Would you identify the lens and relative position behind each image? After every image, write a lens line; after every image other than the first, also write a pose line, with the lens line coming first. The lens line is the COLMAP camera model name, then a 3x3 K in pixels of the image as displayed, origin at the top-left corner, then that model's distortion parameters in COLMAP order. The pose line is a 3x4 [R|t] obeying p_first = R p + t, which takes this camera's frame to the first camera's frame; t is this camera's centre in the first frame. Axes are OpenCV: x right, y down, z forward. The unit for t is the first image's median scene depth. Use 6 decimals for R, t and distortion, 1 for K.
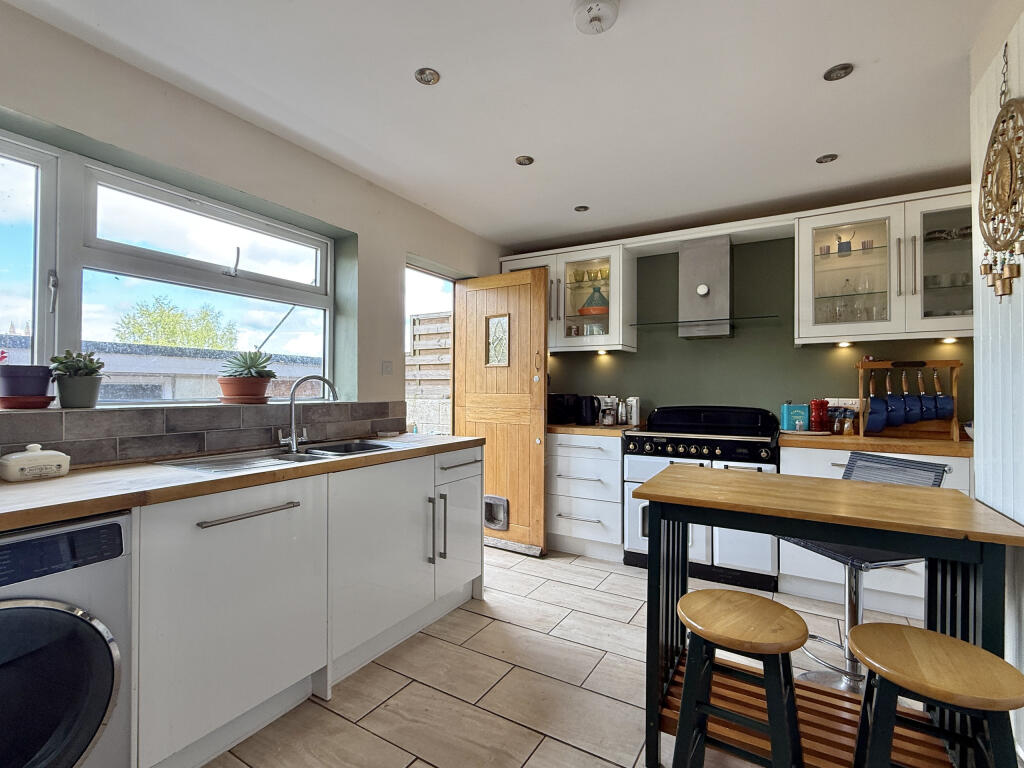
lens RADIAL K [[473.8, 0, 512.7], [0, 473.8, 386.3], [0, 0, 1]] dist [-0.001857, 0.000368]
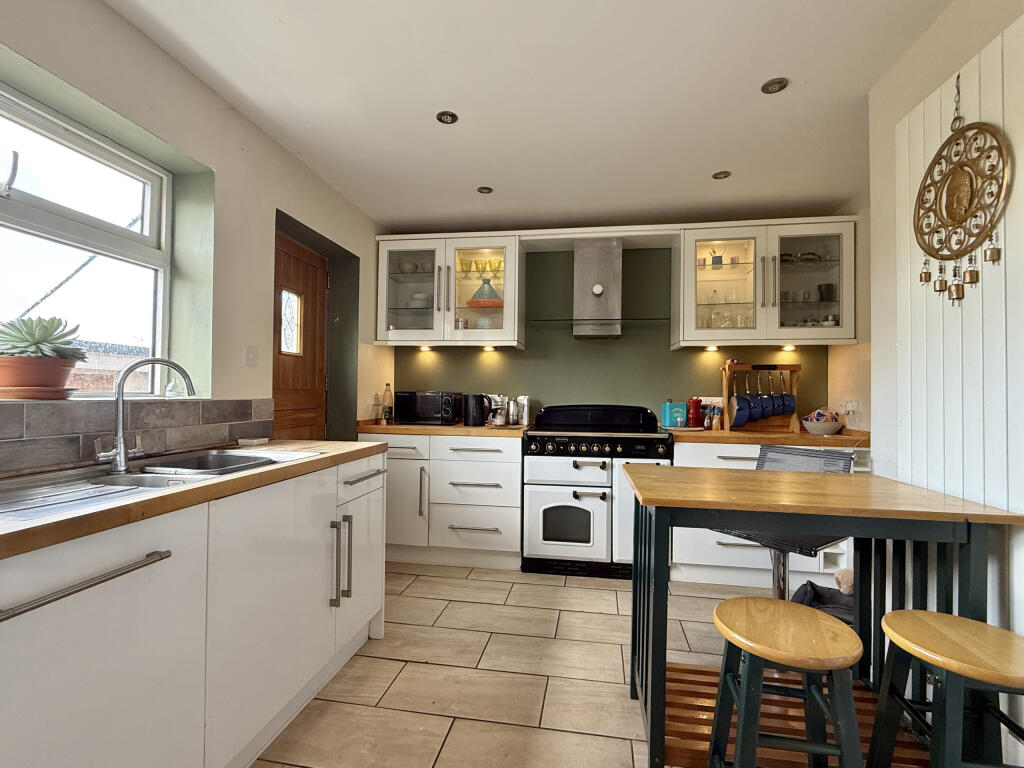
lens RADIAL K [[473.8, 0, 513.3], [0, 473.8, 385.8], [0, 0, 1]] dist [-0.001857, 0.000368]
pose [[0.934287, 0.011780, 0.356328, -0.146484], [-0.009503, 0.999922, -0.008141, 0.013841], [-0.356396, 0.004220, 0.934326, 0.142018]]
